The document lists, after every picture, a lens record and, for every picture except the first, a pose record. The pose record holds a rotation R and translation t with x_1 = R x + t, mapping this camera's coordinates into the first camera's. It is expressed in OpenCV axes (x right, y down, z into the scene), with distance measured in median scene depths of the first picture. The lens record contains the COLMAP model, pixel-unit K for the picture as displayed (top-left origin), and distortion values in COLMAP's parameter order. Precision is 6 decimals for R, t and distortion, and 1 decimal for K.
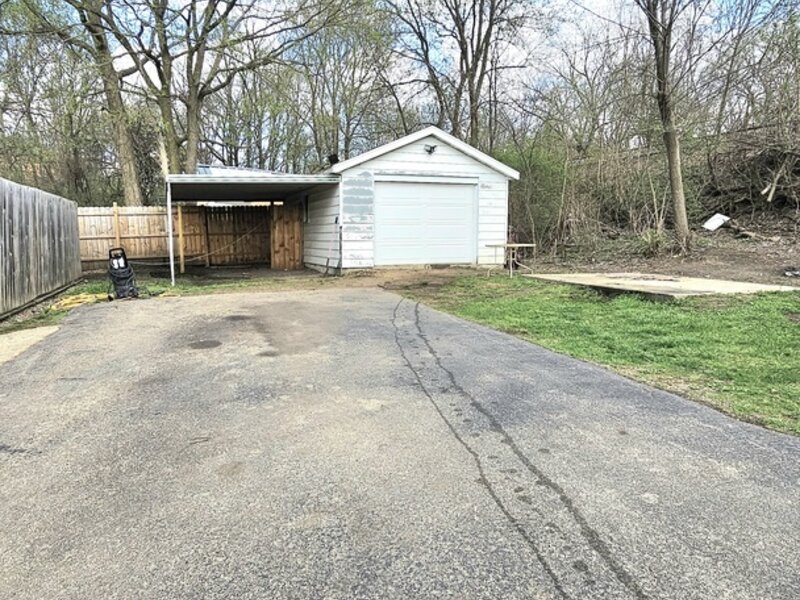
lens RADIAL K [[581.4, 0, 395.4], [0, 581.4, 301.6], [0, 0, 1]] dist [0.001307, 0.001792]
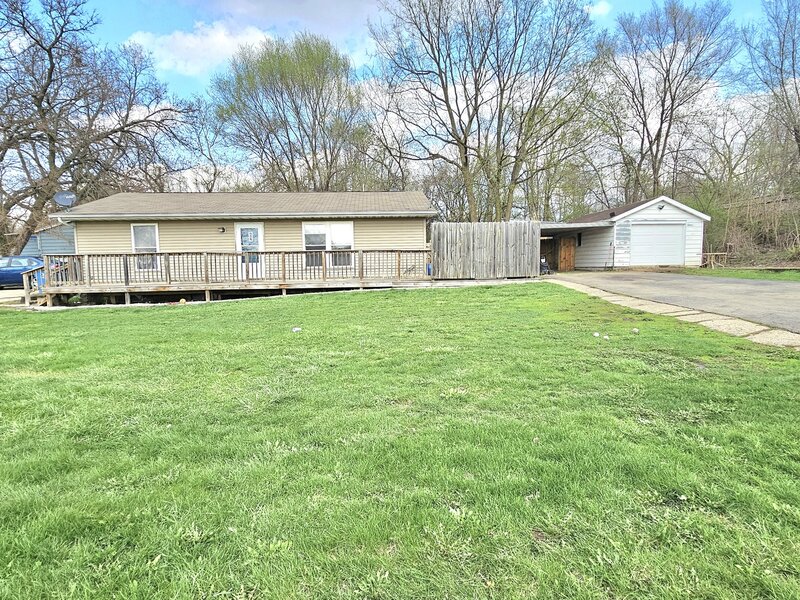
lens RADIAL K [[434.3, 0, 404.0], [0, 434.3, 302.7], [0, 0, 1]] dist [0.000163, 0.000731]
pose [[0.957589, 0.016329, -0.287674, -0.328549], [-0.023884, 0.999455, -0.022772, 0.112096], [0.287146, 0.028677, 0.957458, -0.628338]]
